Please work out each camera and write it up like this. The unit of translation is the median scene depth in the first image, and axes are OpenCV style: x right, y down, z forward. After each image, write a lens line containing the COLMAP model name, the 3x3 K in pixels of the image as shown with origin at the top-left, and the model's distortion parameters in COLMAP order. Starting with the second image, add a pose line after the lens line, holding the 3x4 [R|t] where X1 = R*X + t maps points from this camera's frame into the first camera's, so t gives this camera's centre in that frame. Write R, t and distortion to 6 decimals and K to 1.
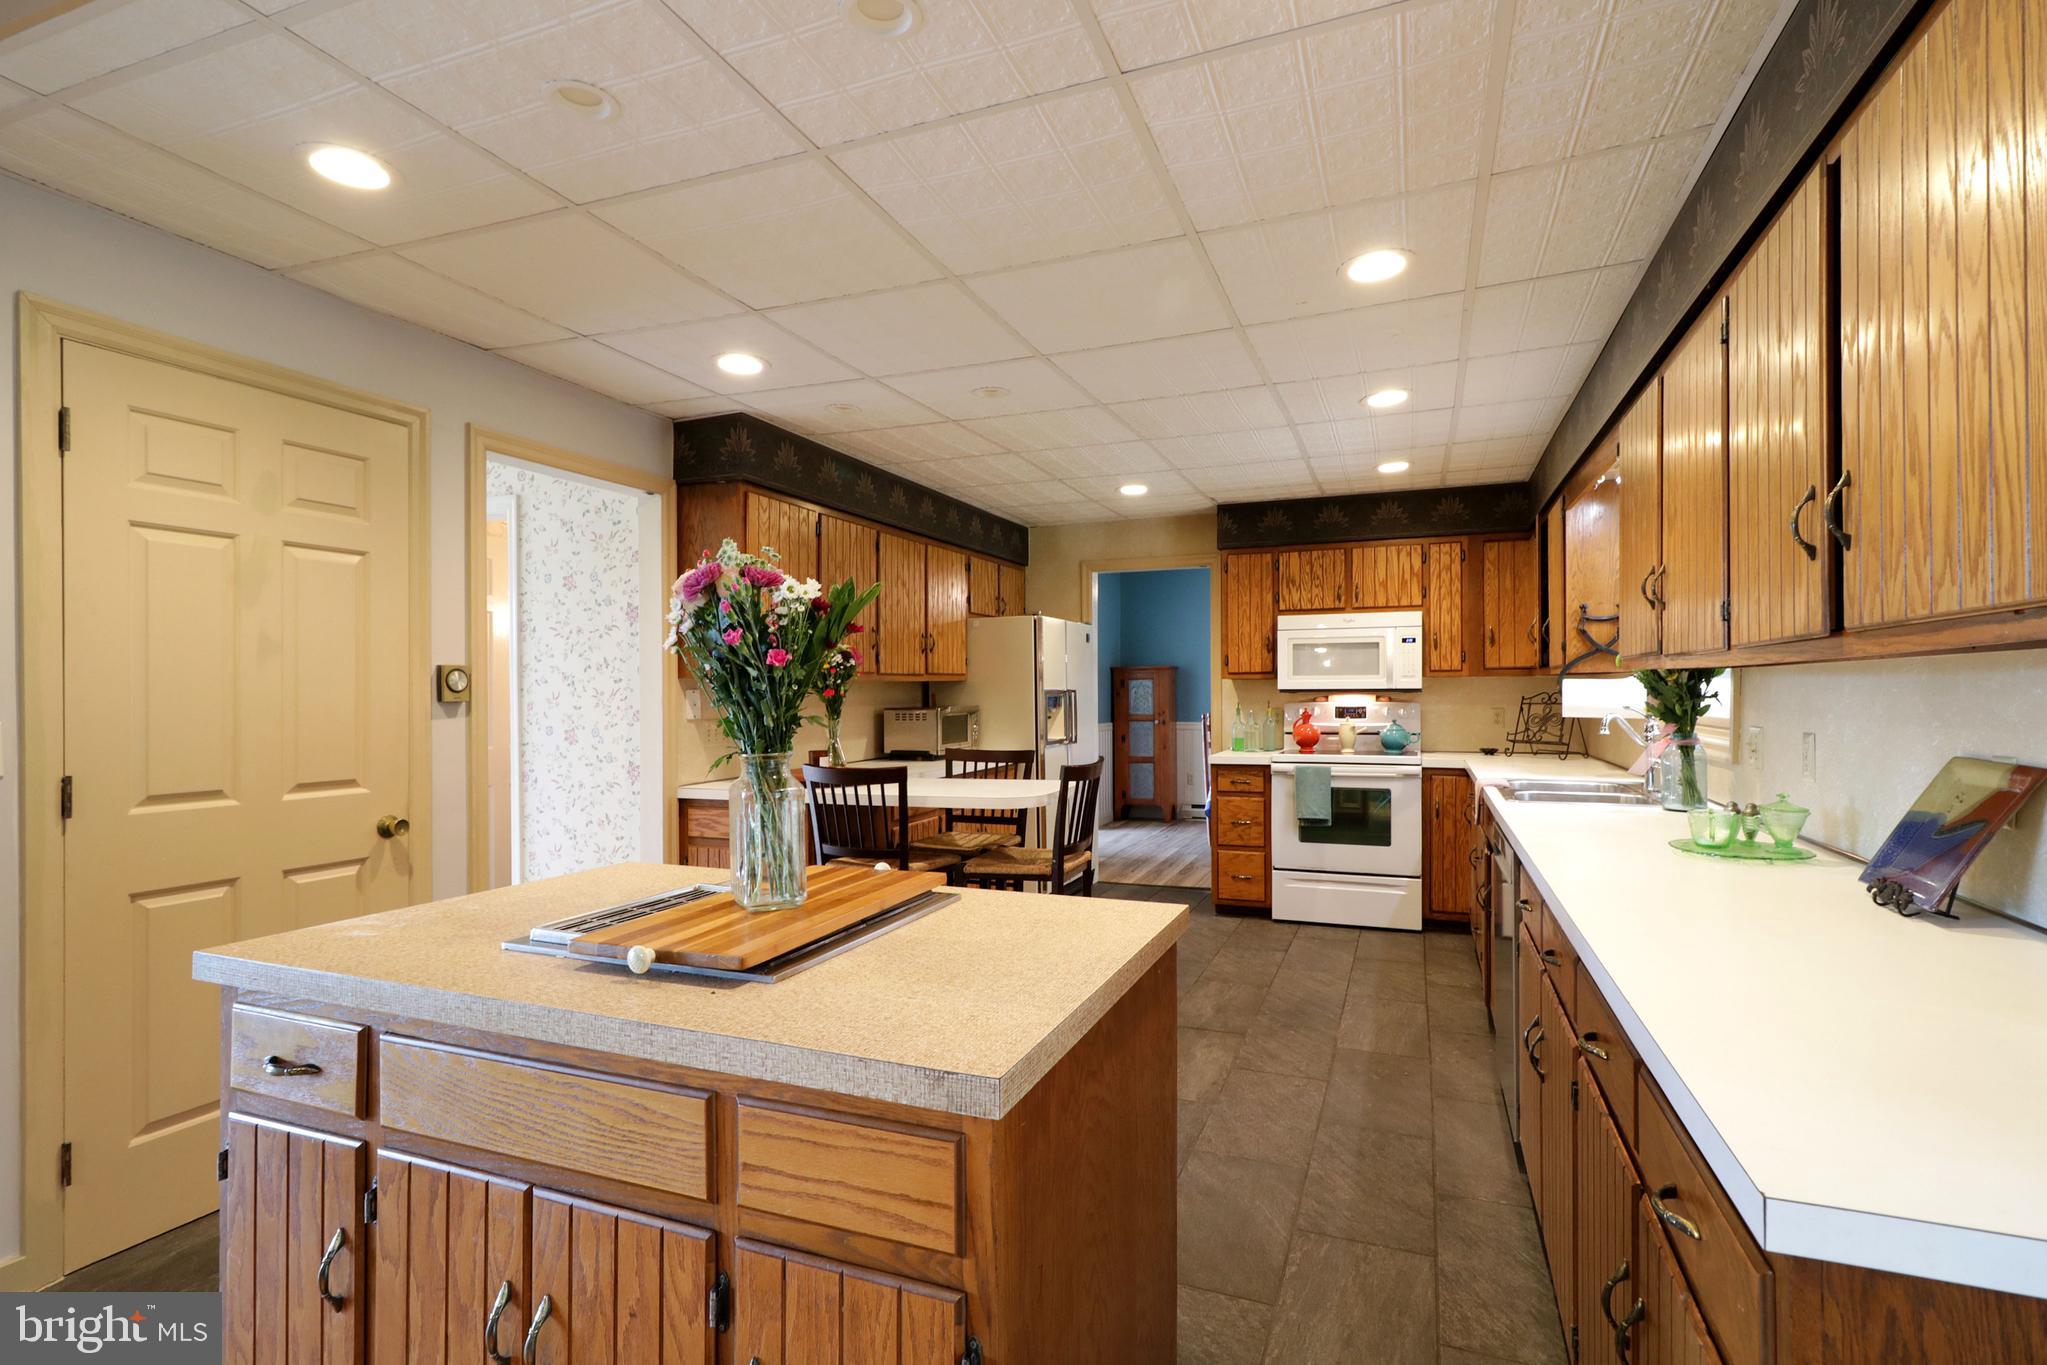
lens RADIAL K [[982.5, 0, 1029.0], [0, 982.5, 697.9], [0, 0, 1]] dist [0.002470, 0.001039]
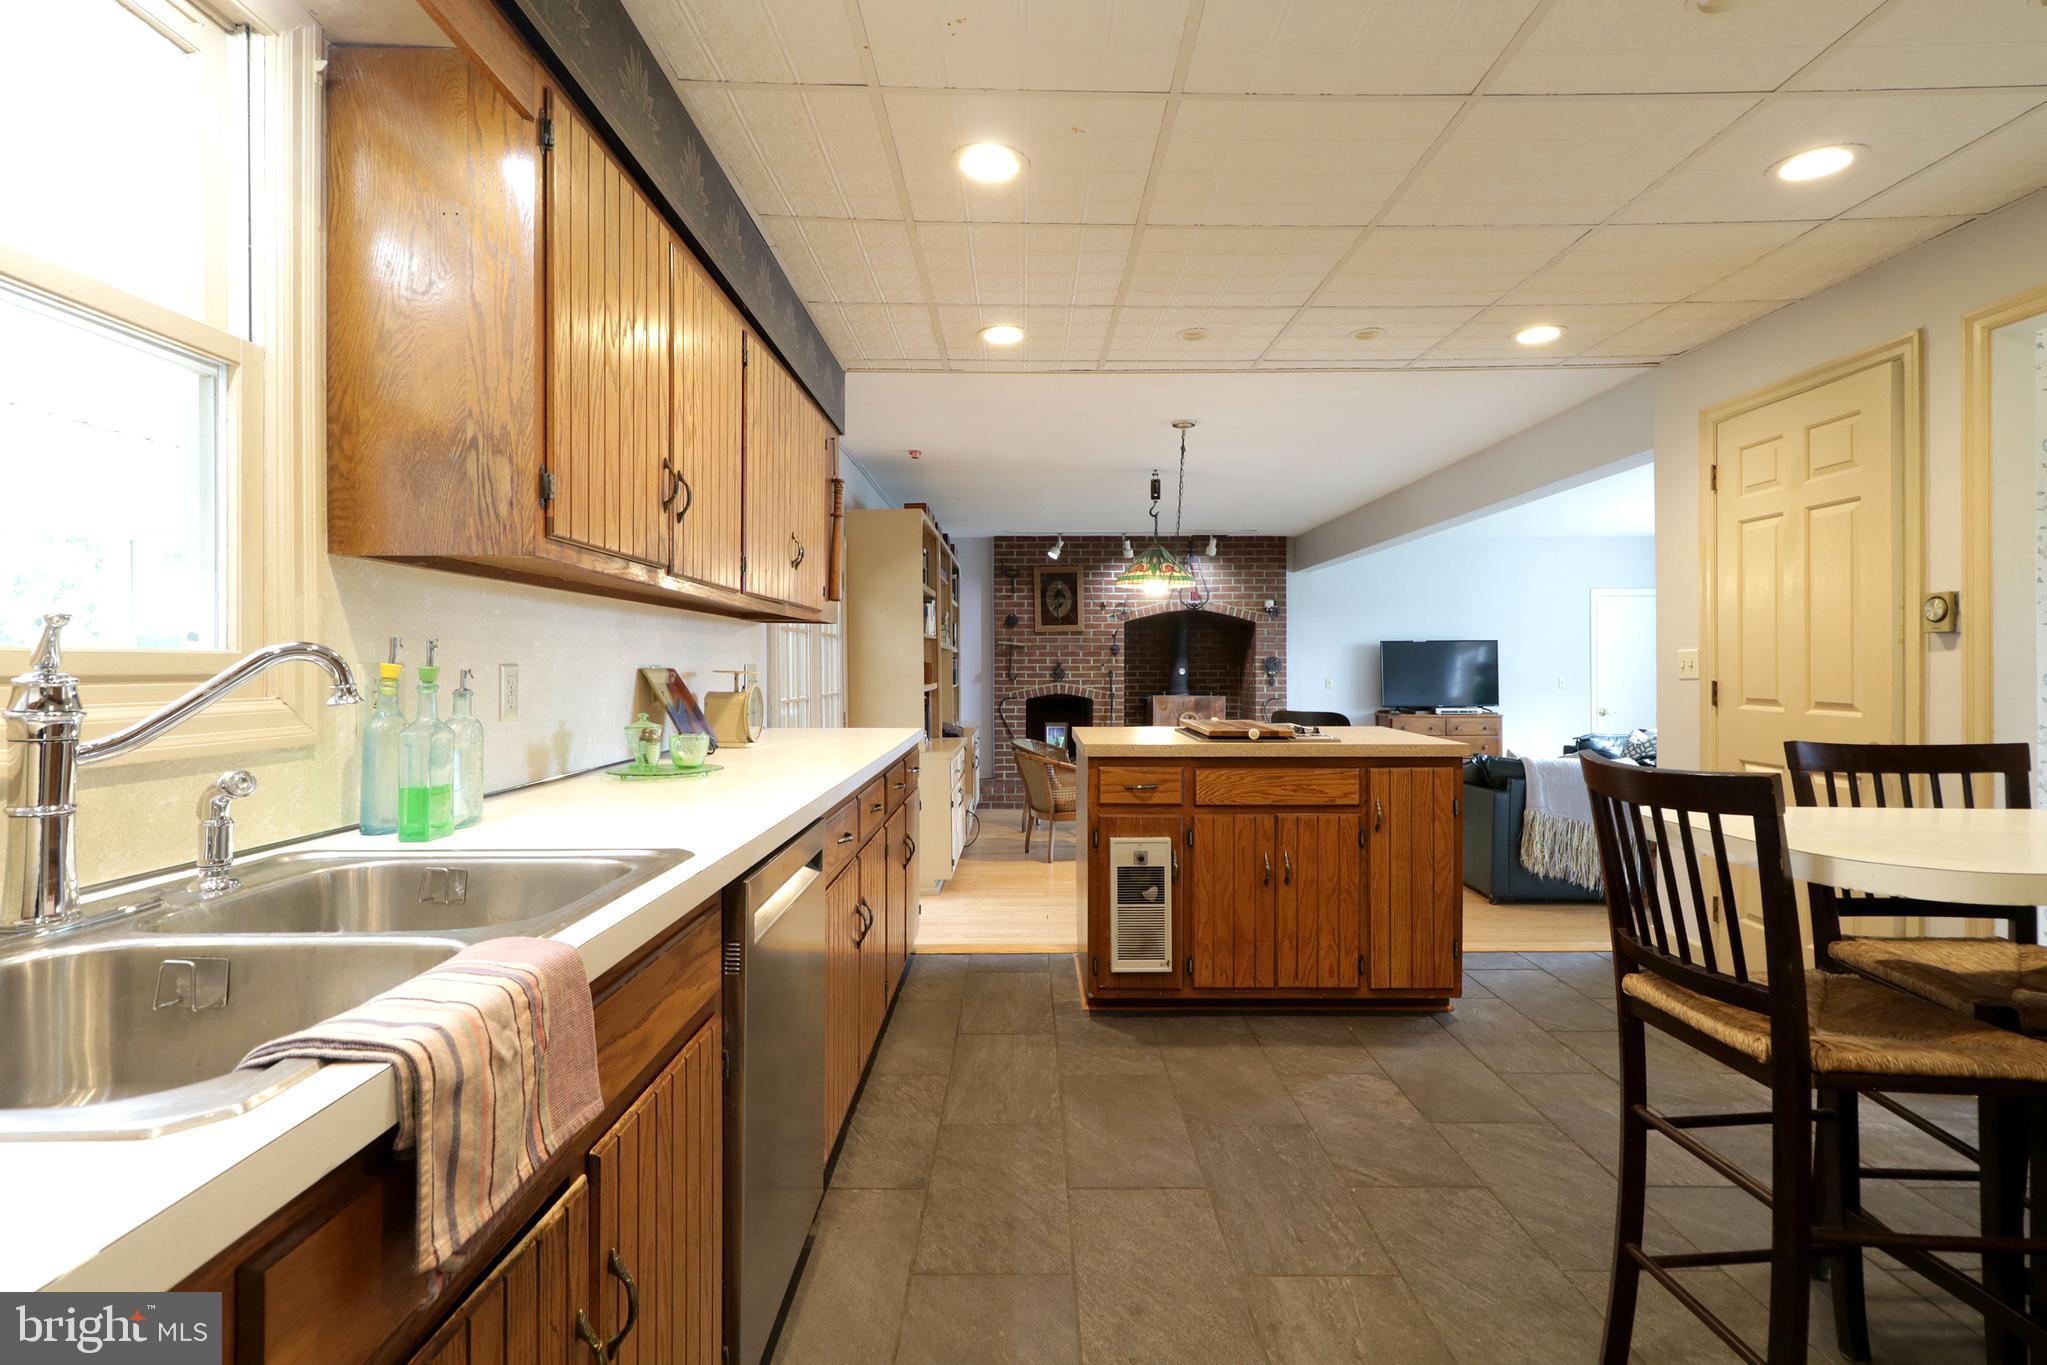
lens RADIAL K [[996.5, 0, 1027.8], [0, 996.5, 662.6], [0, 0, 1]] dist [0.004946, 0.000712]
pose [[-0.929256, 0.003195, -0.369423, 0.536303], [0.000220, 0.999967, 0.008094, 0.023287], [0.369436, 0.007440, -0.929226, 1.516610]]
